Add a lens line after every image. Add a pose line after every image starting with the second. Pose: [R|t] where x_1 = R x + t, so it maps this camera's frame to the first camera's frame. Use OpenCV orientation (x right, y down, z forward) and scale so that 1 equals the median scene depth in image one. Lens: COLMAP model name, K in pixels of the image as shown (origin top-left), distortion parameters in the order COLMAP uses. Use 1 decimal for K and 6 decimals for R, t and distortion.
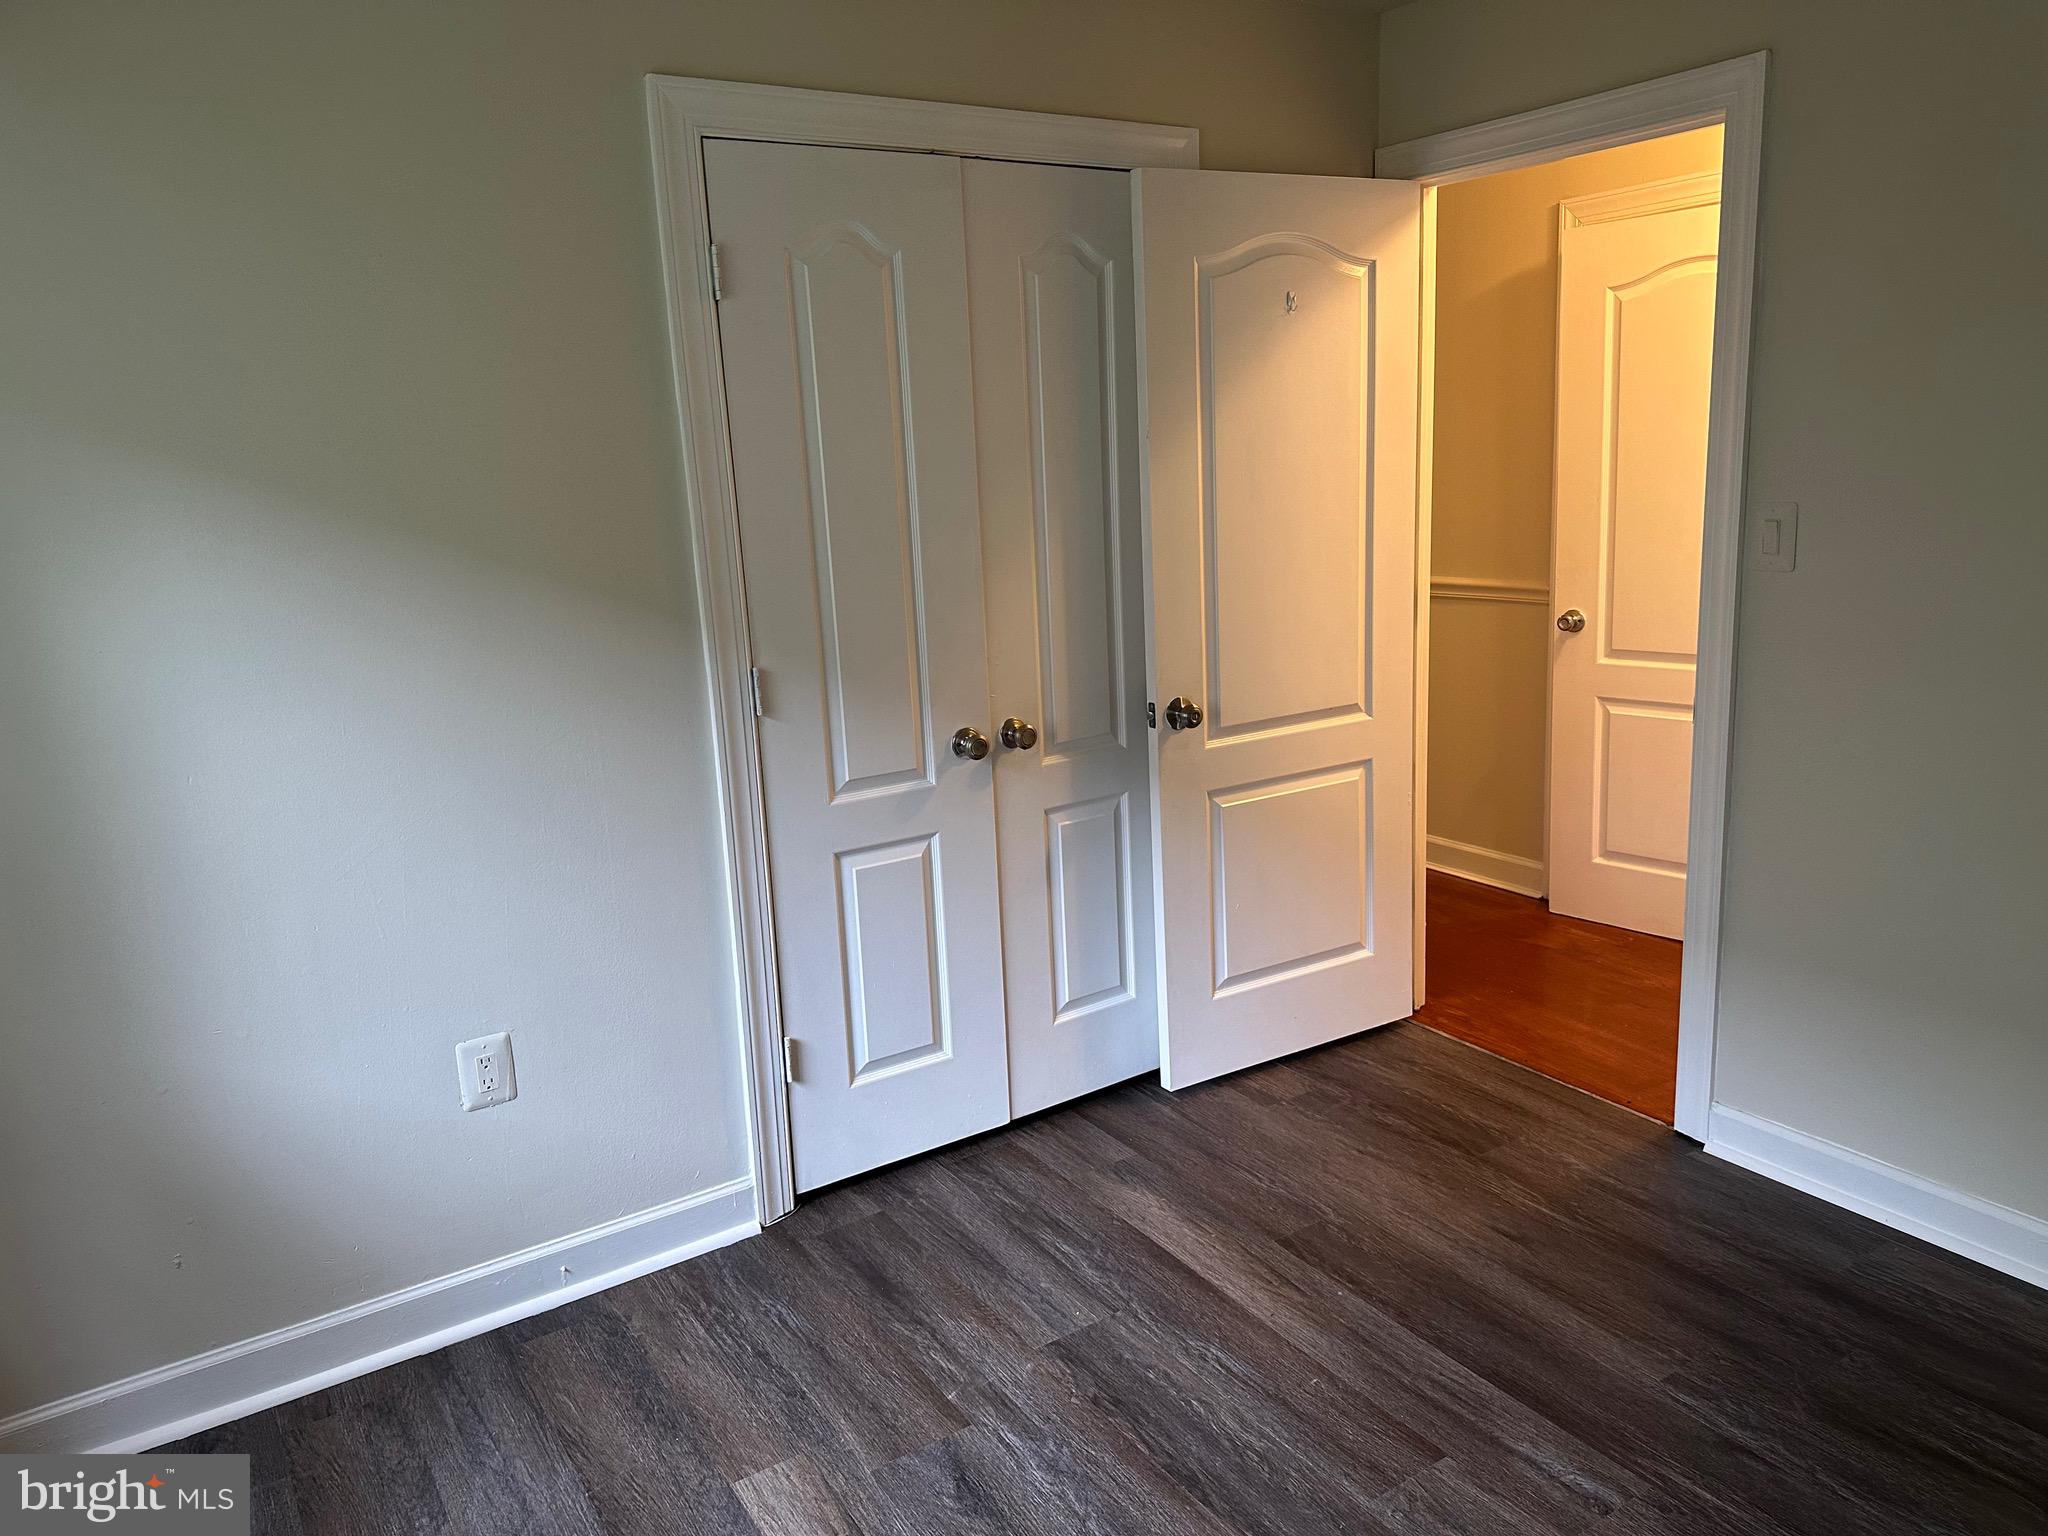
lens RADIAL K [[1427.5, 0, 1038.0], [0, 1427.5, 774.5], [0, 0, 1]] dist [0.088496, -0.148629]
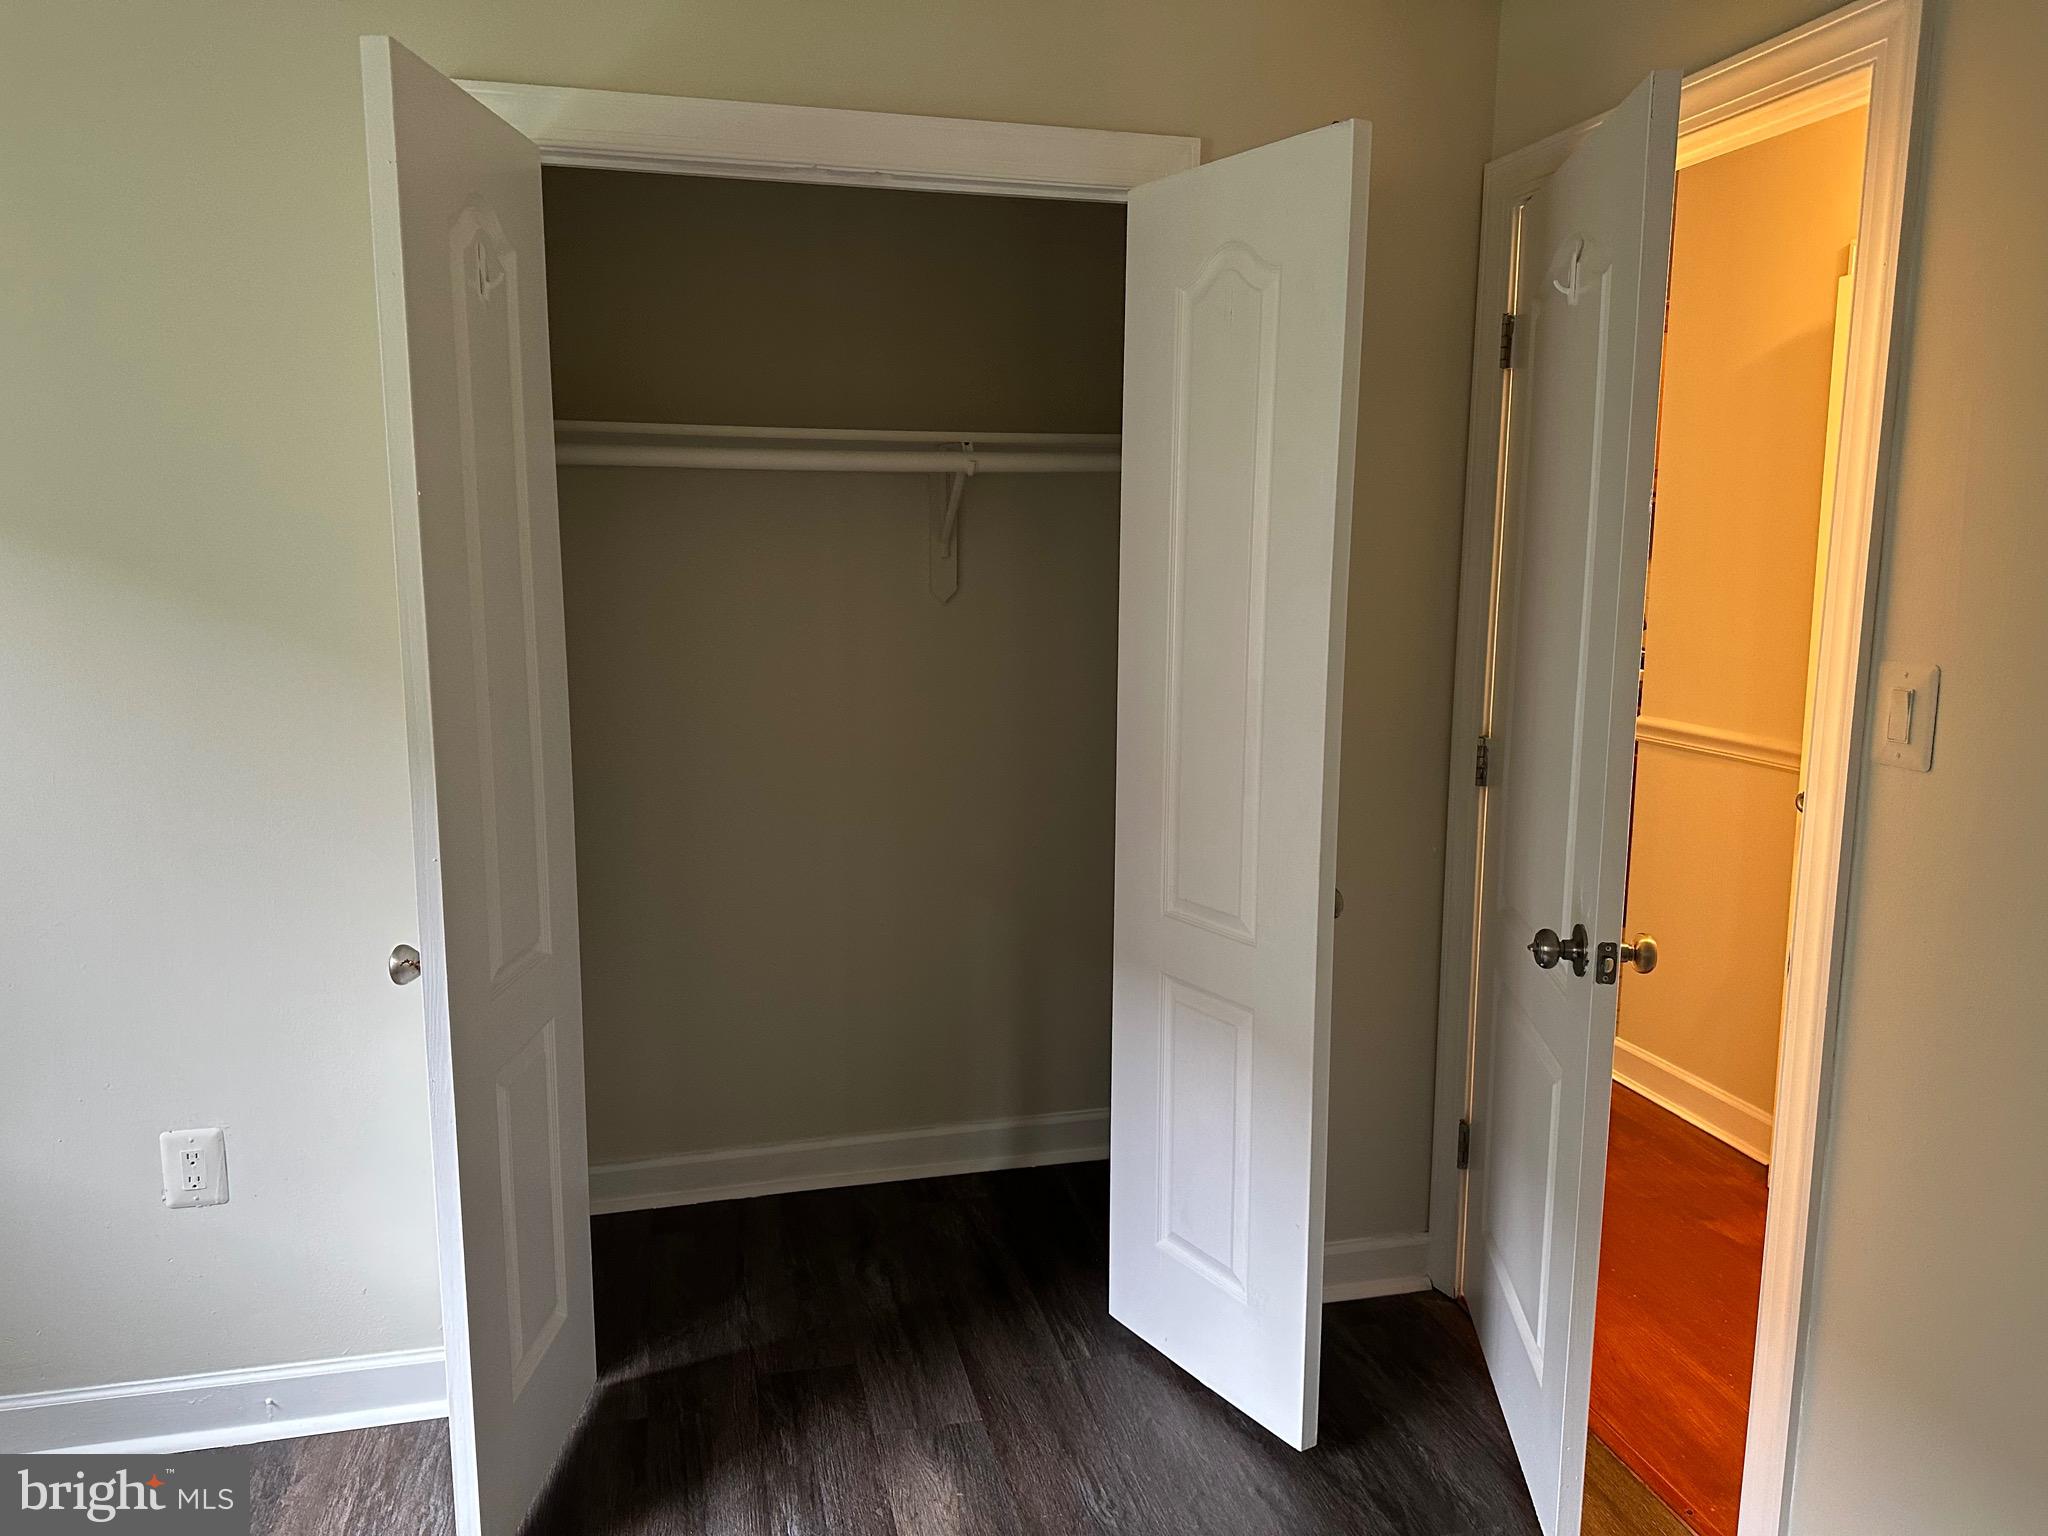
lens RADIAL K [[1489.2, 0, 1027.1], [0, 1489.2, 798.2], [0, 0, 1]] dist [0.001718, -0.000189]
pose [[0.941681, 0.114363, -0.316479, 0.357208], [-0.126080, 0.991879, -0.016726, -0.069622], [0.311996, 0.055652, 0.948452, 0.254002]]
